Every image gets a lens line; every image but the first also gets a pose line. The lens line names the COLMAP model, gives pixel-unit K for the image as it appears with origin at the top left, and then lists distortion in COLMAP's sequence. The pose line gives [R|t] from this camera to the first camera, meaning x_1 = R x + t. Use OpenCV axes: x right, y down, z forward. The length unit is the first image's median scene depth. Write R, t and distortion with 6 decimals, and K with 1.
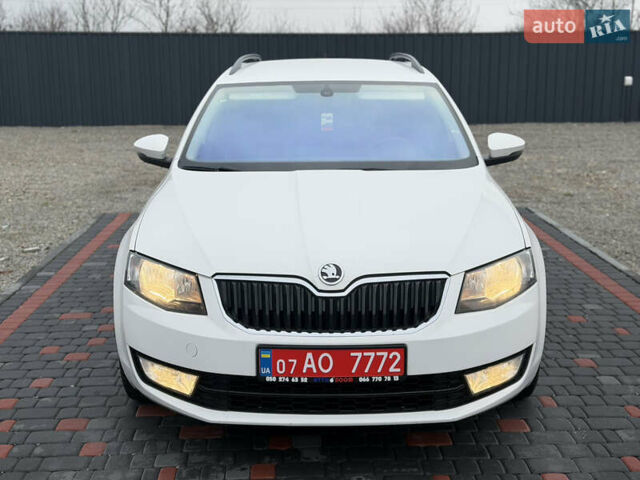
lens RADIAL K [[902.9, 0, 320.0], [0, 902.9, 240.0], [0, 0, 1]] dist [0.136525, -0.092237]
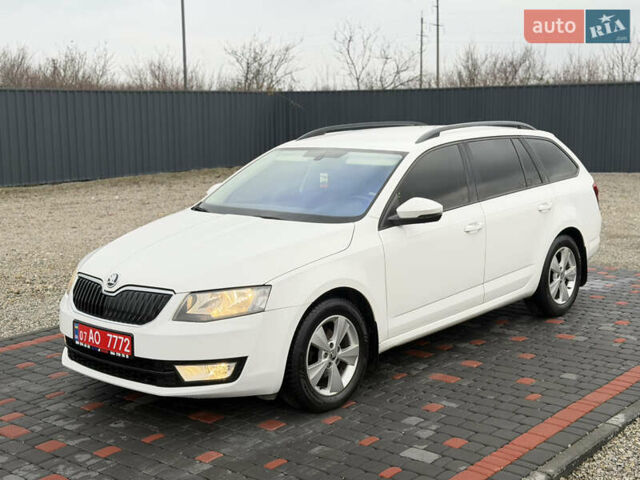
lens RADIAL K [[902.9, 0, 320.0], [0, 902.9, 240.0], [0, 0, 1]] dist [0.136525, -0.092237]
pose [[0.738150, 0.092512, -0.668263, 1.279243], [-0.121181, 0.992624, 0.003561, -0.077086], [0.663664, 0.078352, 0.743916, 0.097623]]
